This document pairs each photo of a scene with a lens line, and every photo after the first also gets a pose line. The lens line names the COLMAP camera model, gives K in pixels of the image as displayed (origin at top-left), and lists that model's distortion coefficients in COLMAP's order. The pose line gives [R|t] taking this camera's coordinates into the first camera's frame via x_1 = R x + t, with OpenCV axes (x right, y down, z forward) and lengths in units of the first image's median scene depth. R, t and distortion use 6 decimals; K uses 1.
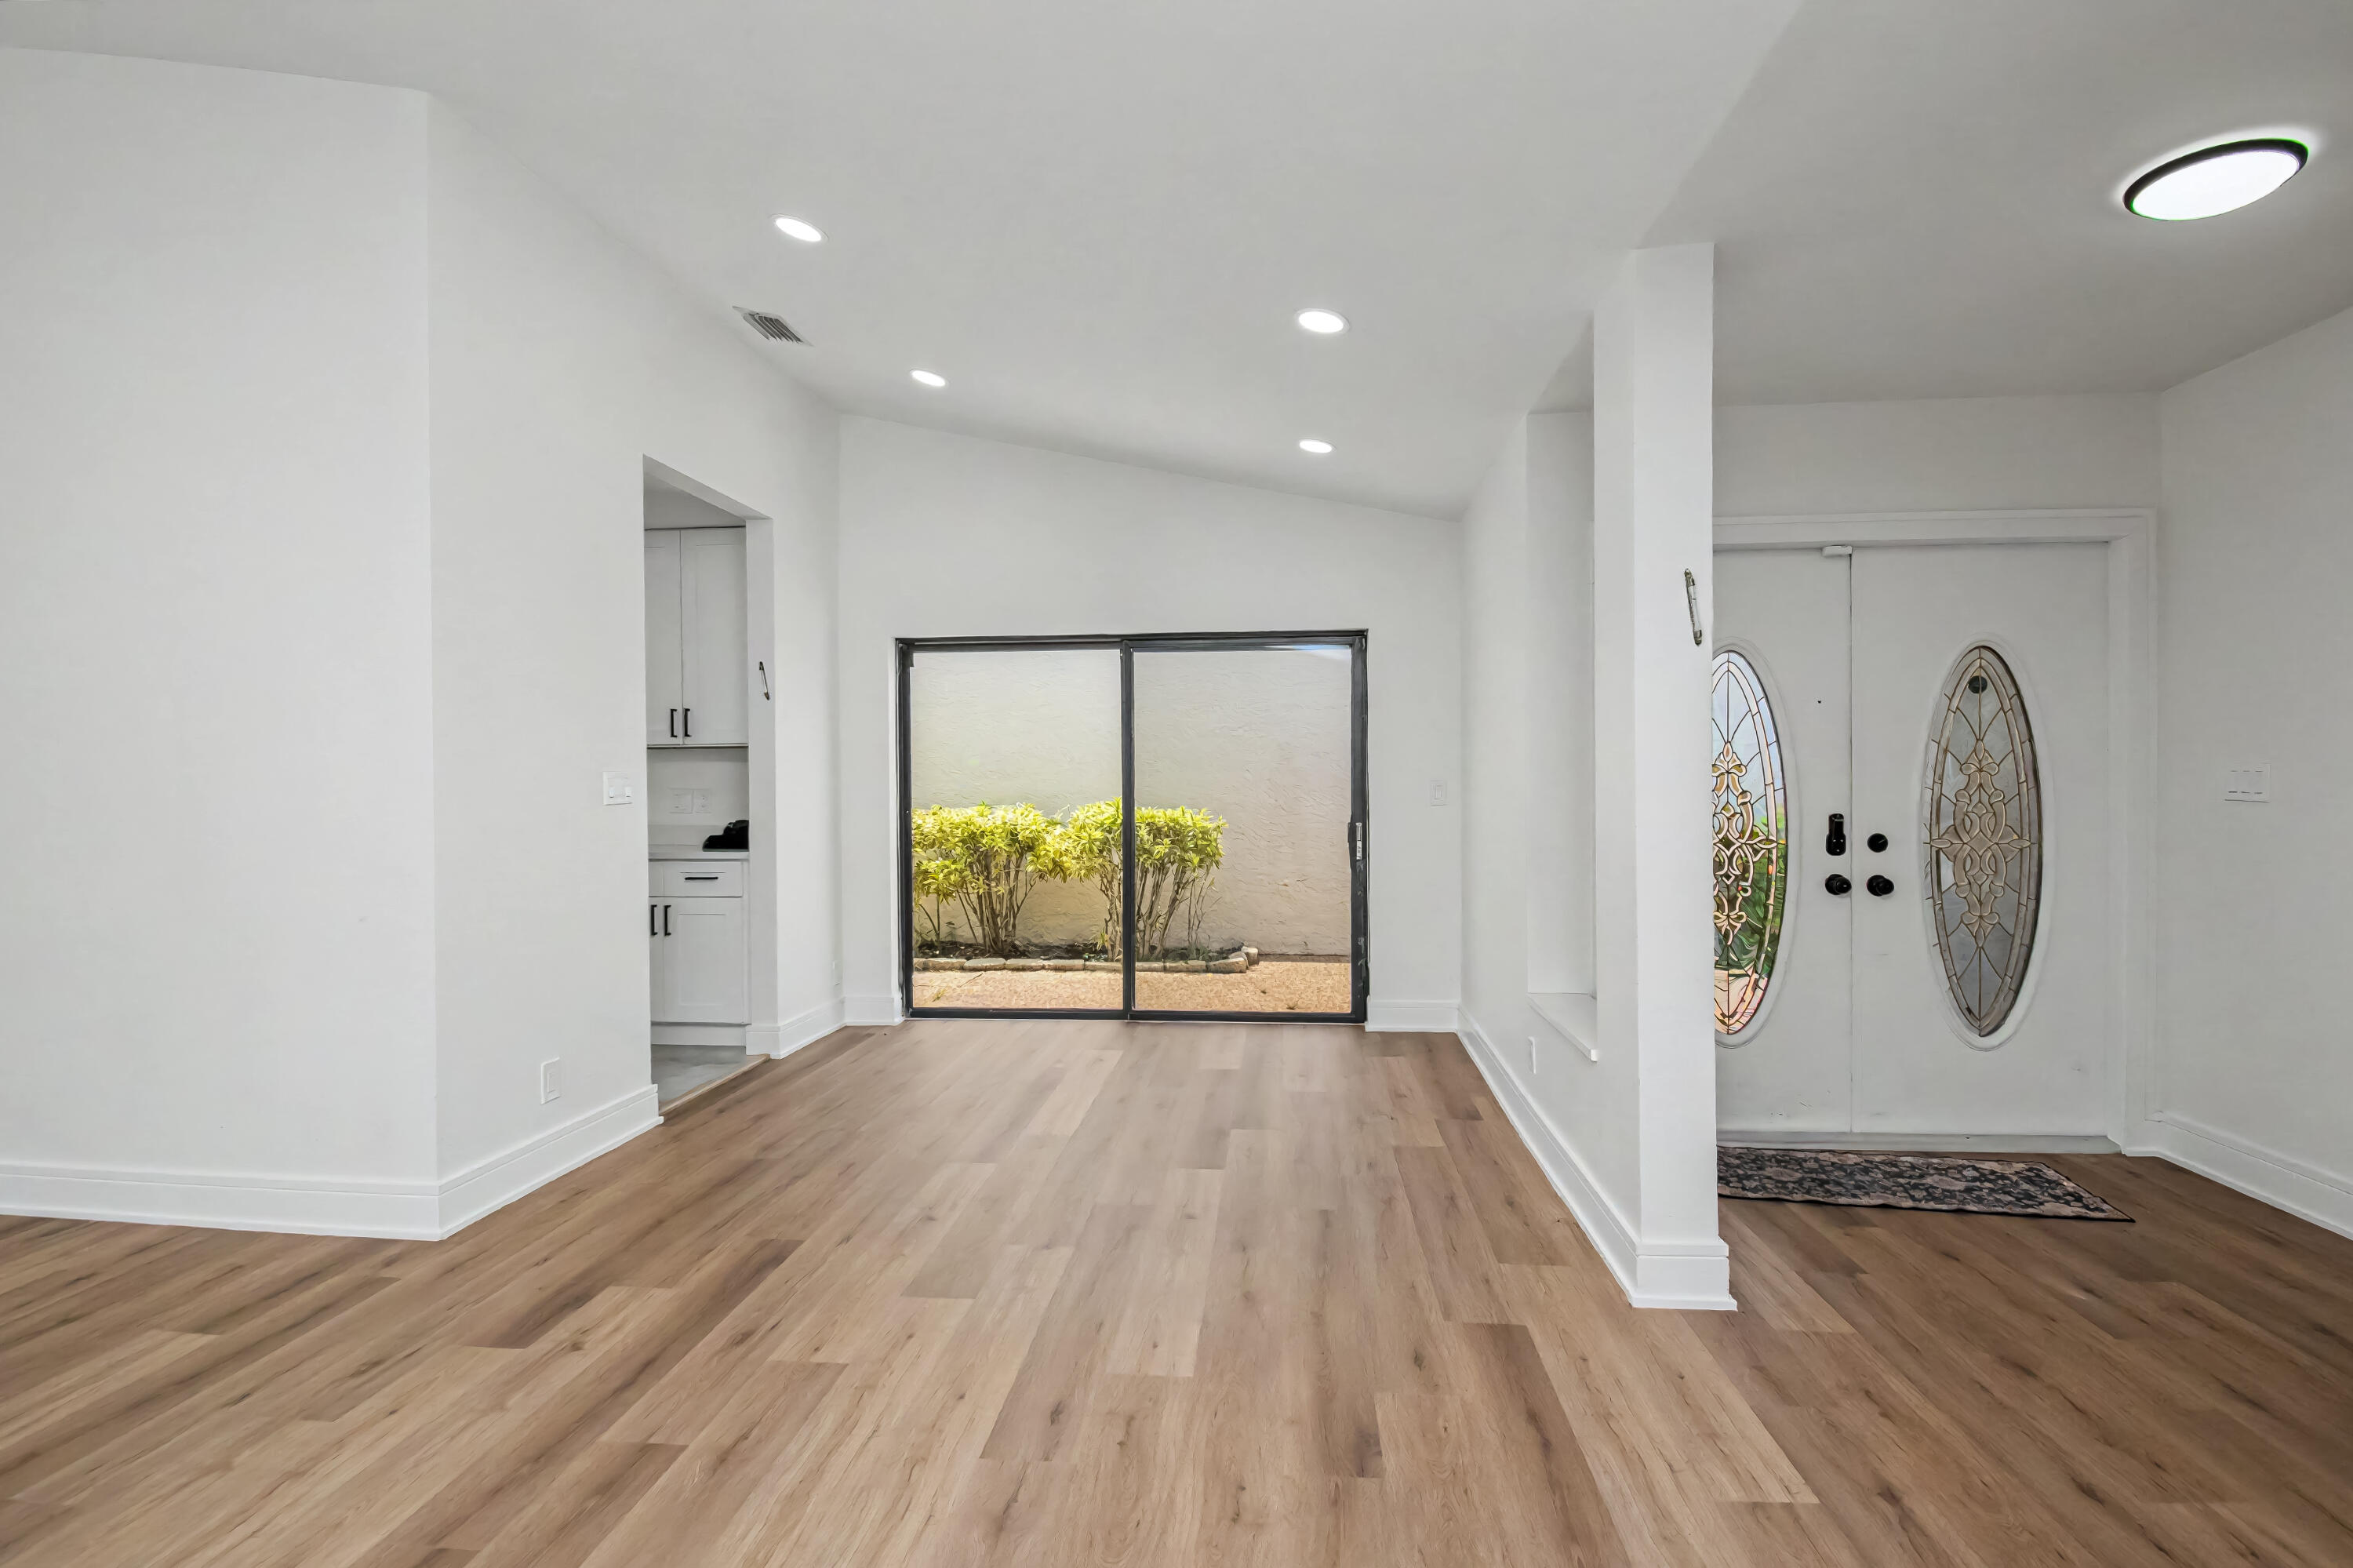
lens RADIAL K [[1116.5, 0, 1174.6], [0, 1116.5, 785.0], [0, 0, 1]] dist [-0.007362, -0.000758]
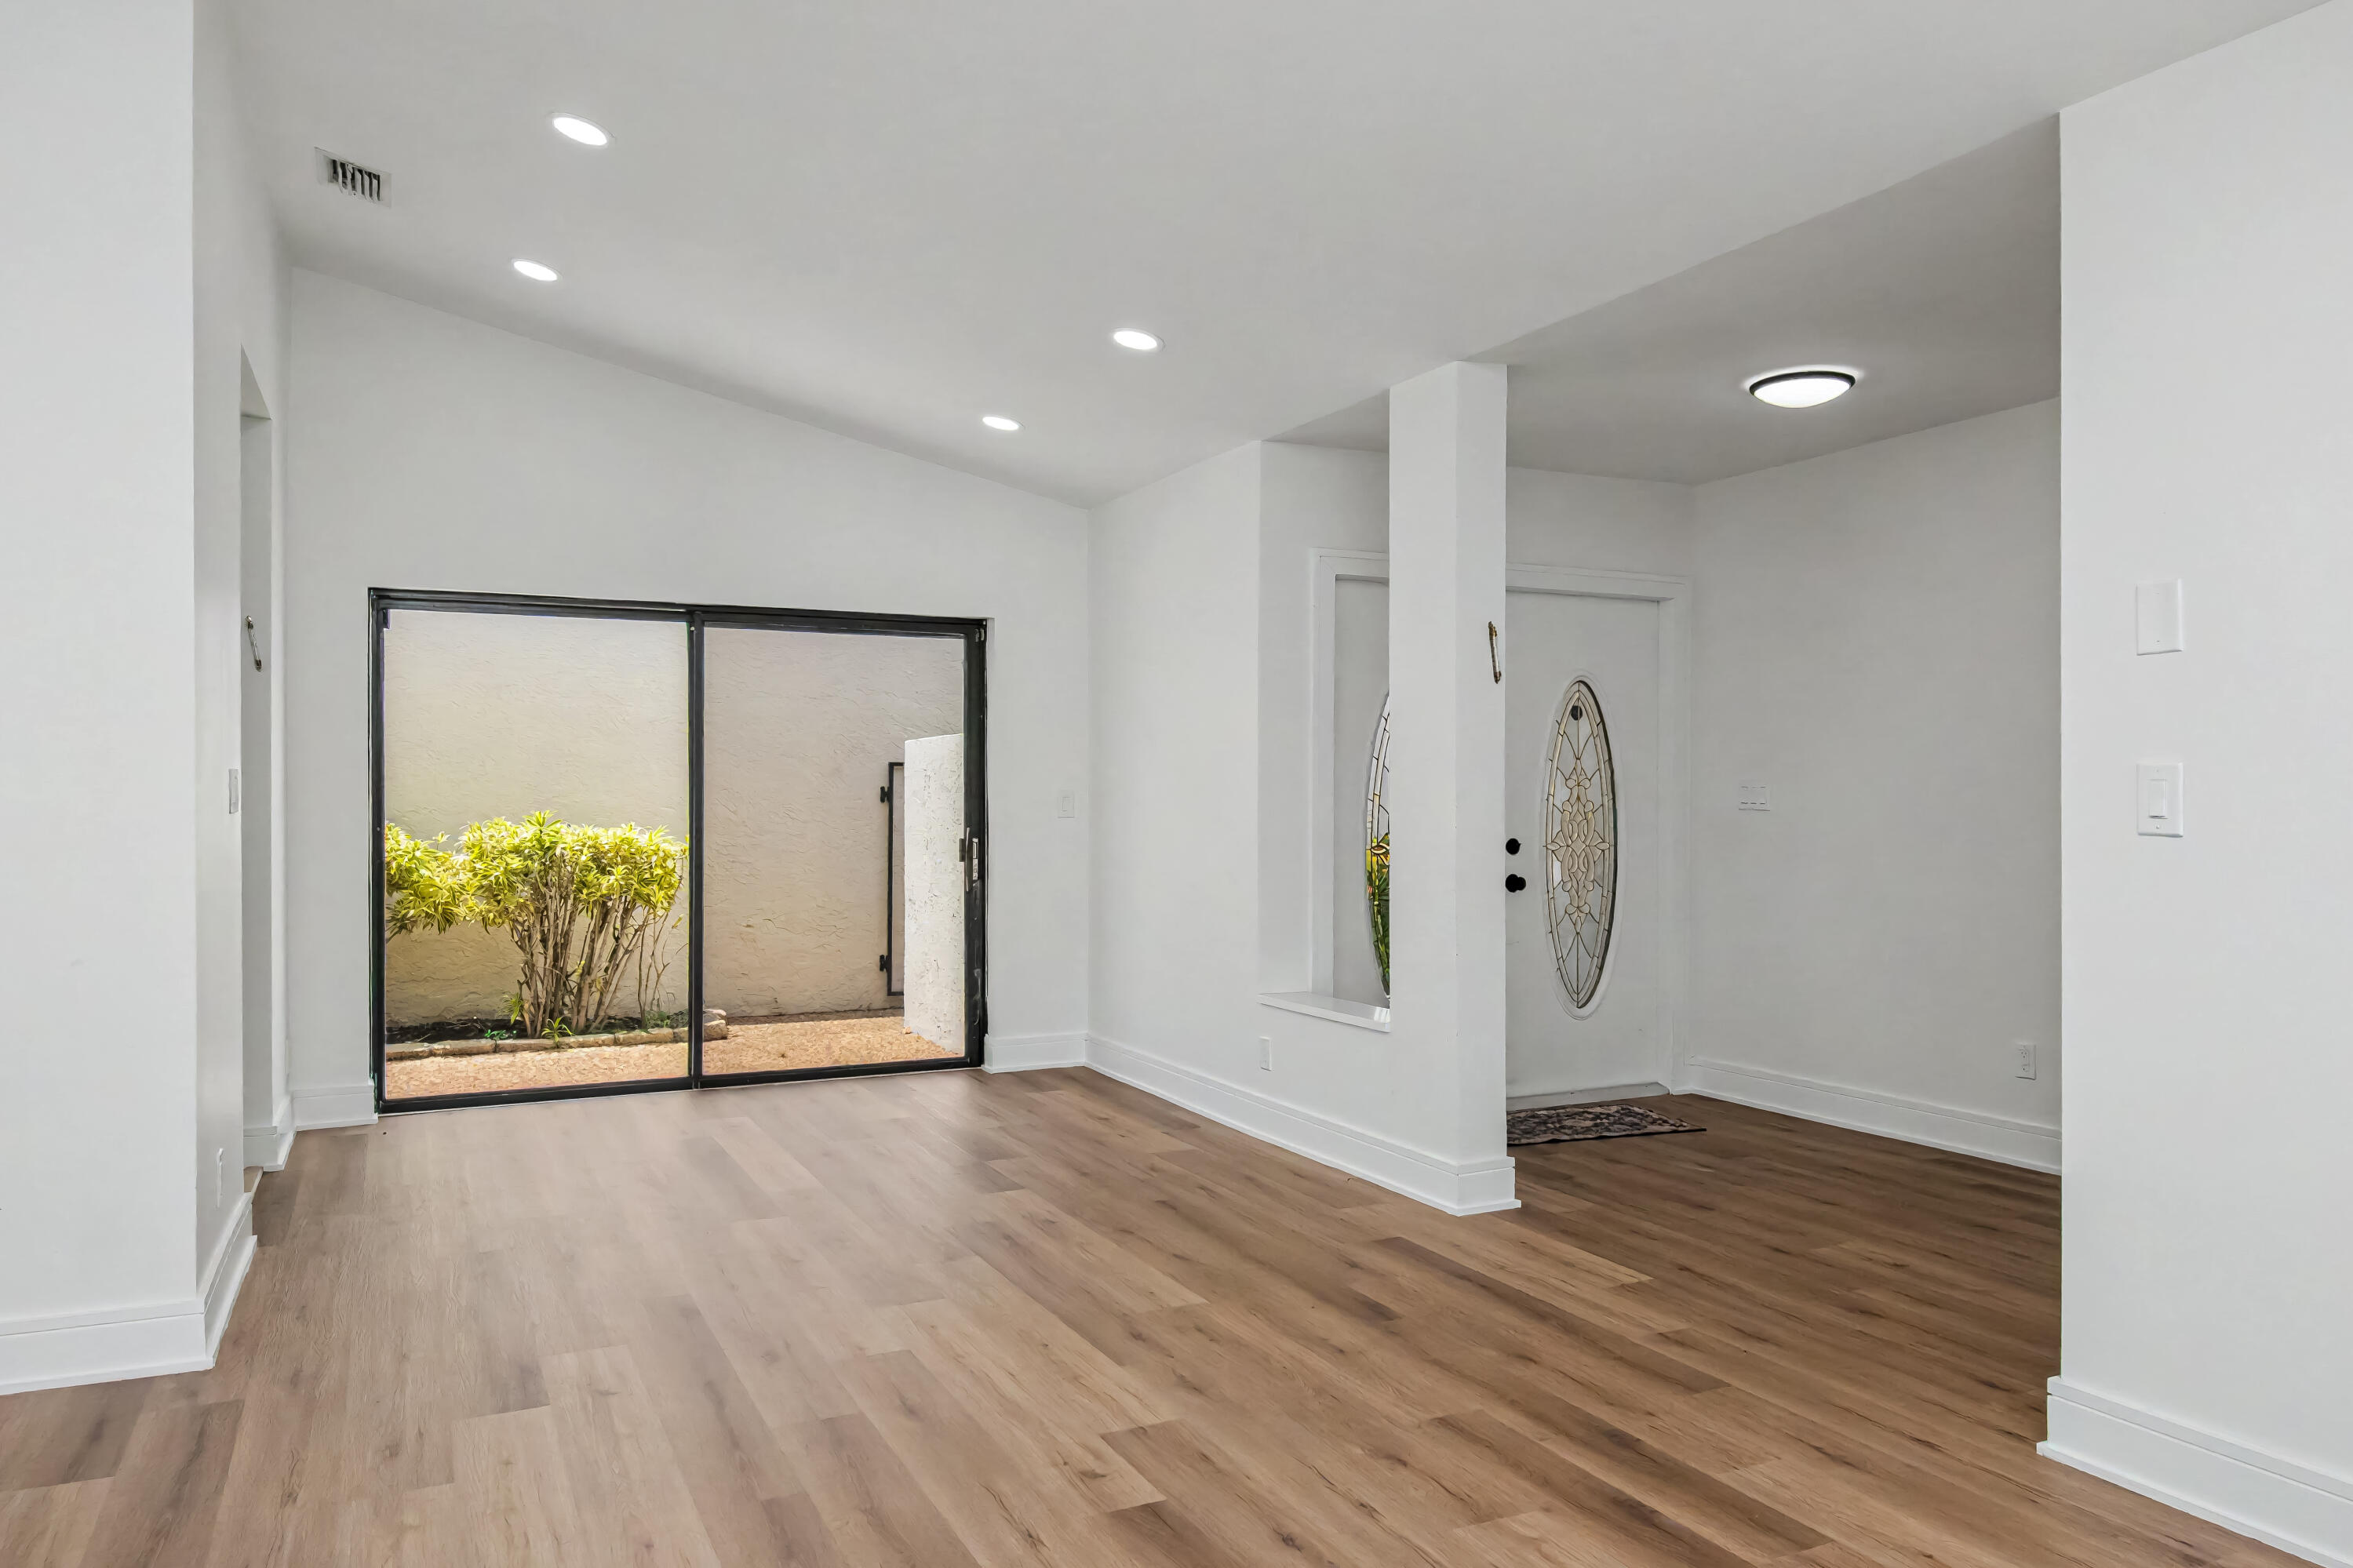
lens RADIAL K [[1601.9, 0, 1185.9], [0, 1601.9, 787.1], [0, 0, 1]] dist [0.003343, -0.000097]
pose [[0.854167, 0.009612, 0.519911, -0.490009], [-0.004488, 0.999928, -0.011114, 0.009547], [-0.519980, 0.007160, 0.854148, -0.230294]]
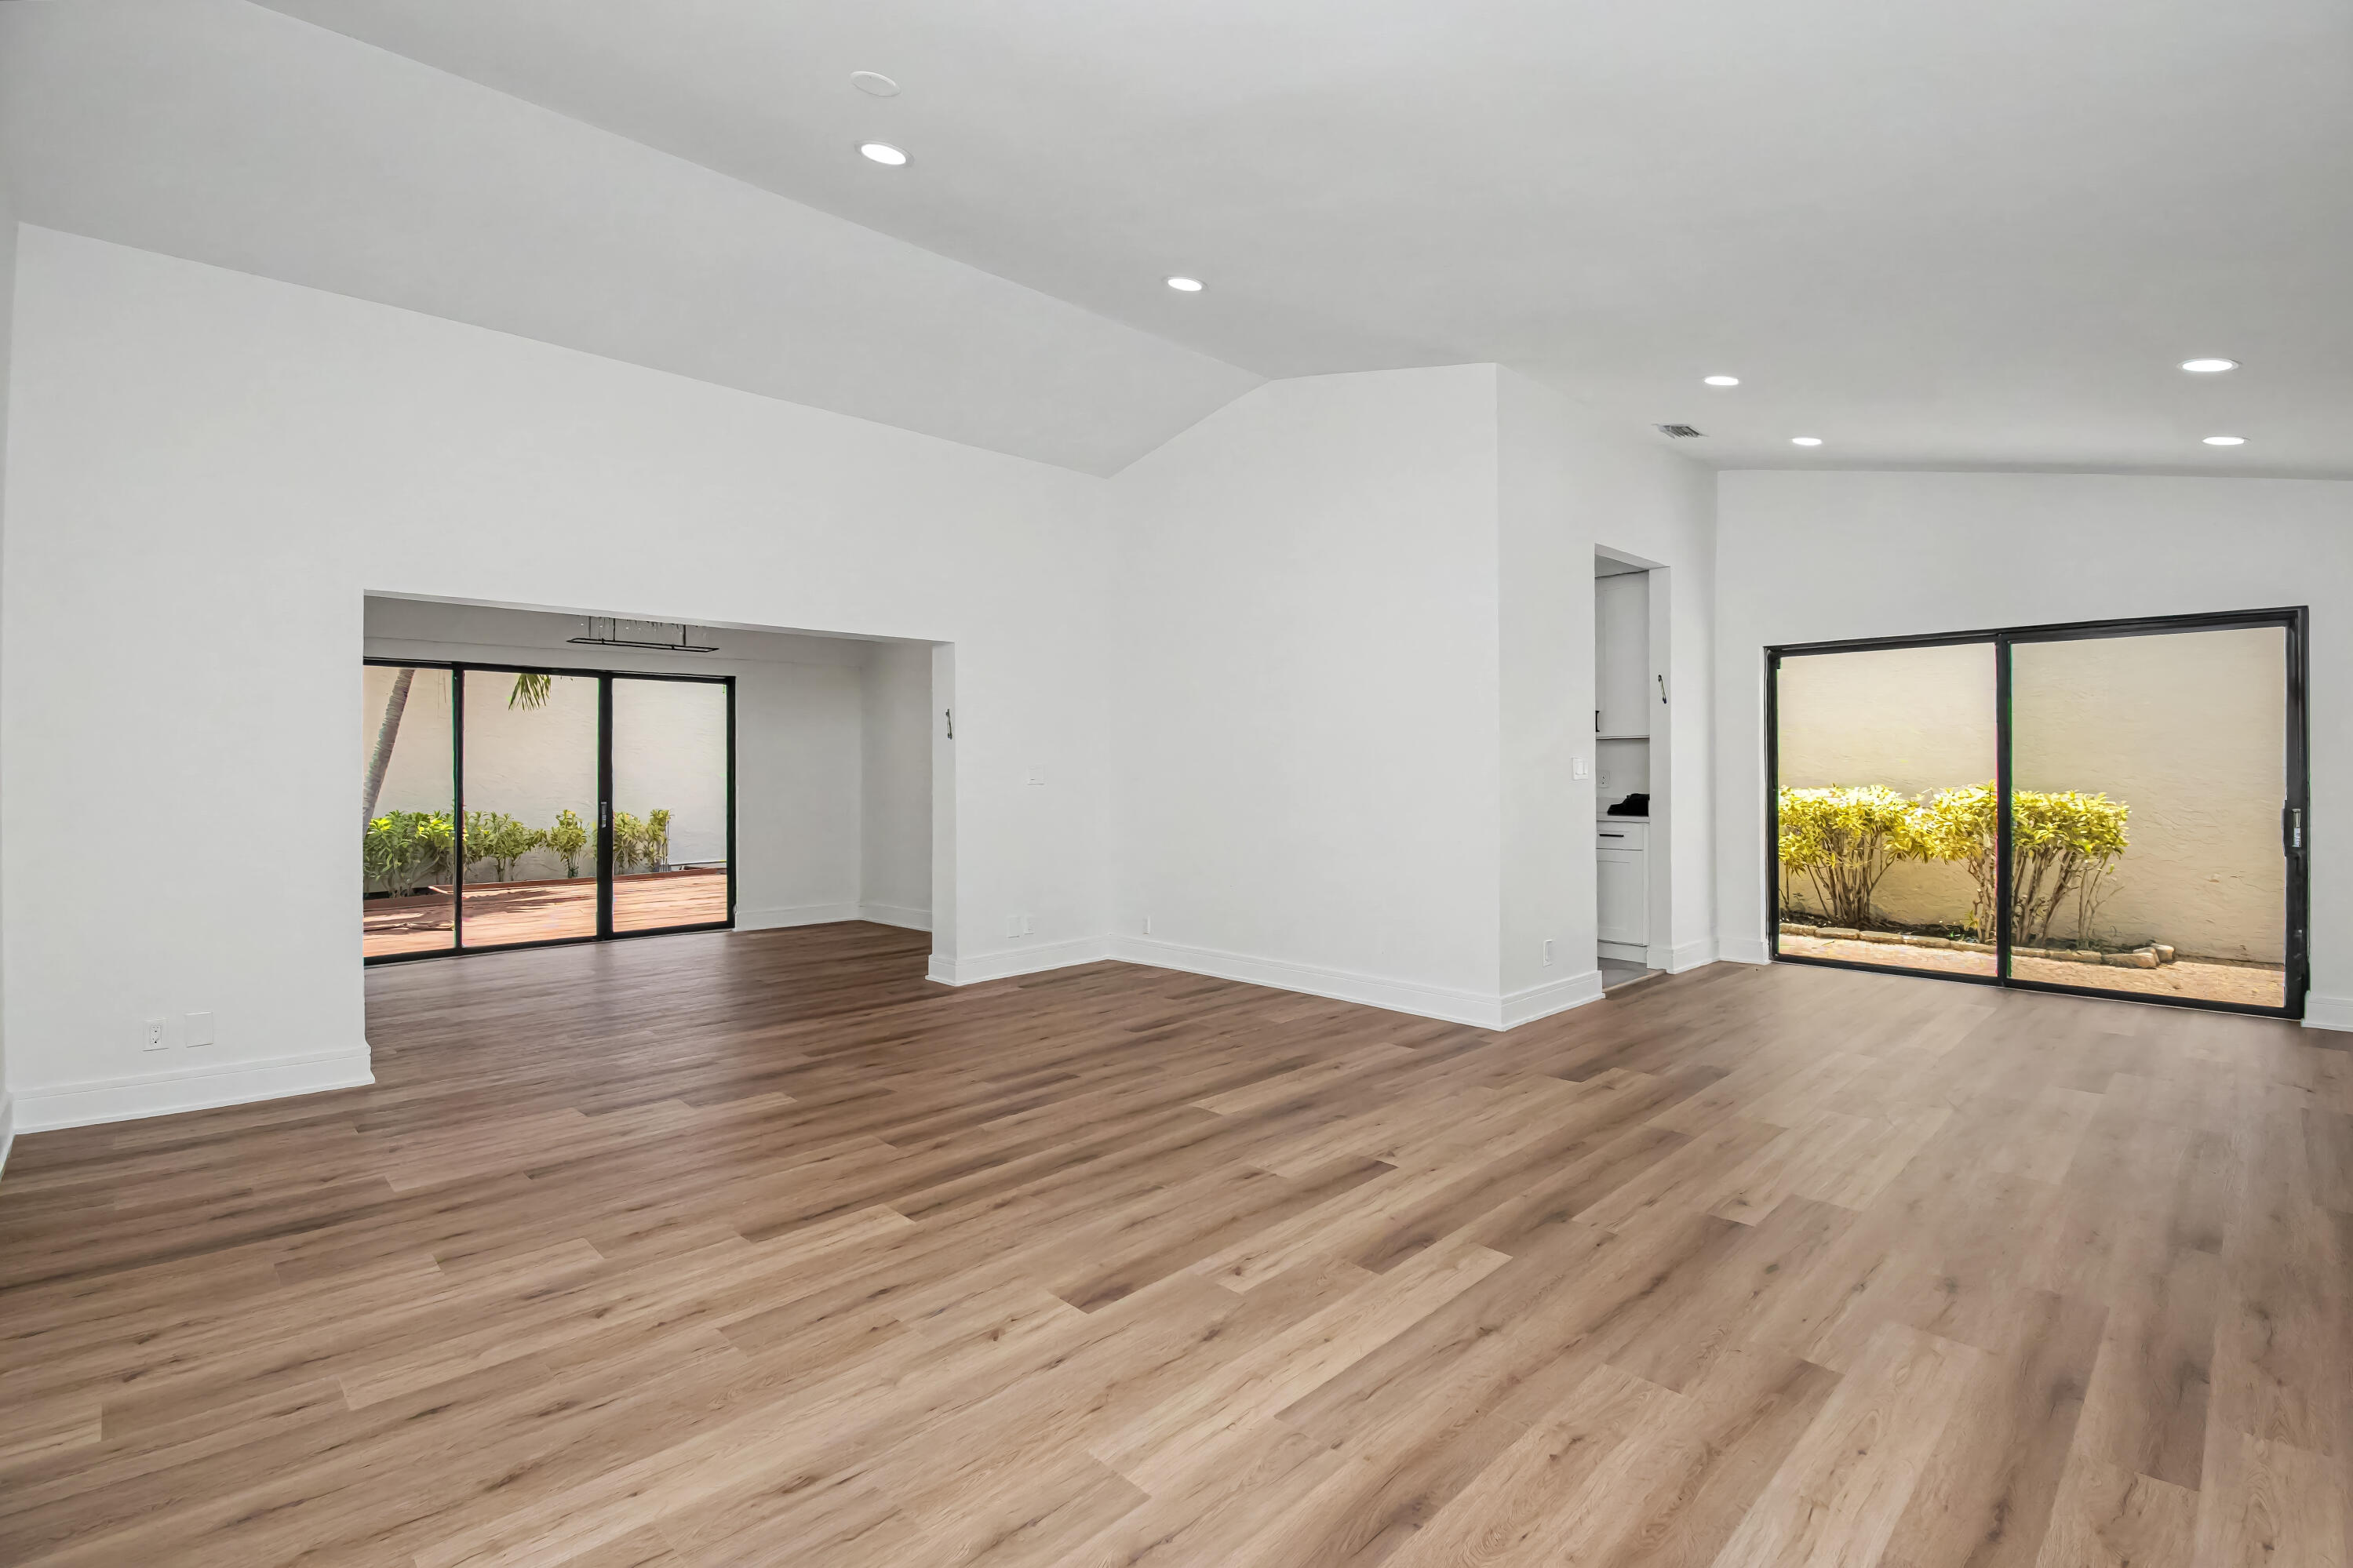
lens RADIAL K [[1070.2, 0, 1198.9], [0, 1070.2, 766.0], [0, 0, 1]] dist [0.020404, -0.024150]
pose [[0.775888, 0.004124, -0.630857, 0.013706], [-0.005039, 0.999987, 0.000339, 0.001378], [0.630851, 0.002916, 0.775899, -0.420202]]
